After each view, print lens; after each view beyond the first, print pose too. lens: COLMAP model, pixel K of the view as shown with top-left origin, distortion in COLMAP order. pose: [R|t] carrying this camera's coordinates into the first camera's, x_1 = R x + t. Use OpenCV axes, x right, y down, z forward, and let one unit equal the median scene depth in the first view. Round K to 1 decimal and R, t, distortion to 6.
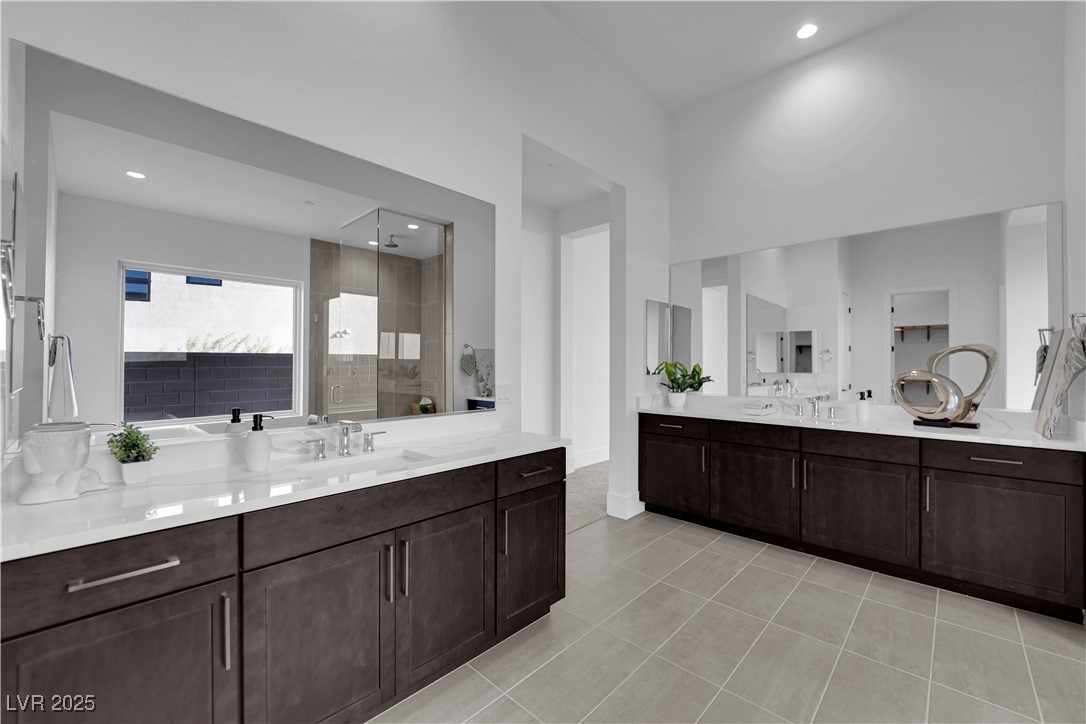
lens RADIAL K [[440.2, 0, 546.7], [0, 440.2, 362.3], [0, 0, 1]] dist [-0.006631, 0.000389]
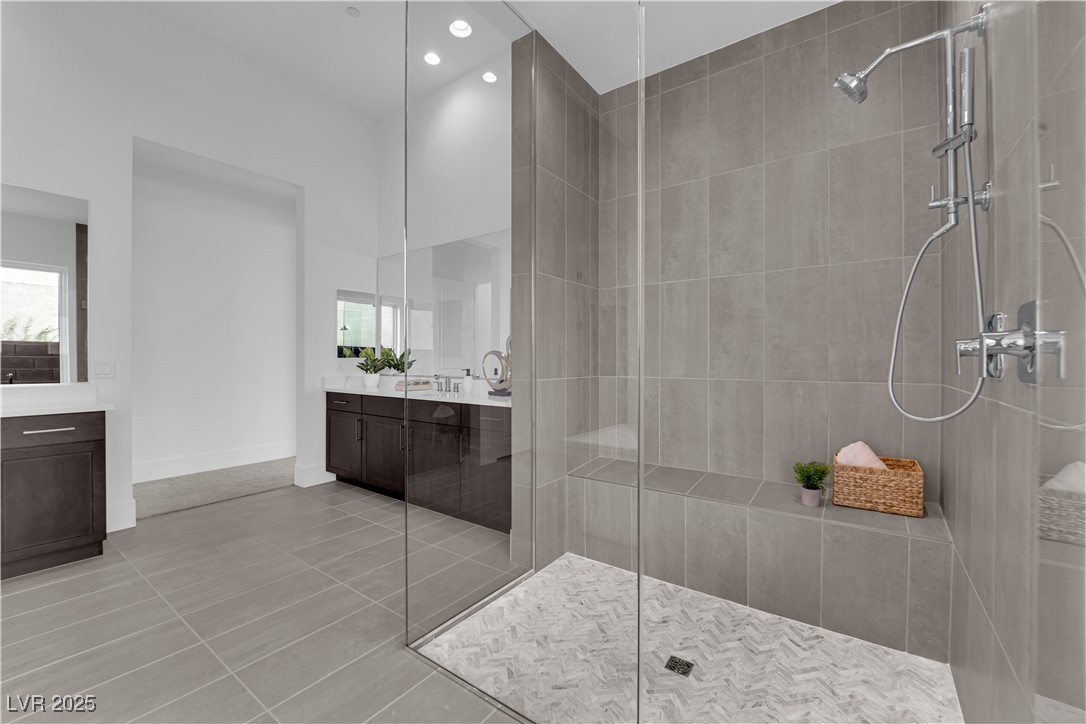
lens RADIAL K [[440.2, 0, 546.7], [0, 440.2, 362.3], [0, 0, 1]] dist [-0.006631, 0.000389]
pose [[0.992691, 0.000004, 0.120684, 0.637827], [-0.001229, 0.999948, 0.010078, 0.029678], [-0.120678, -0.010153, 0.992640, -0.171499]]
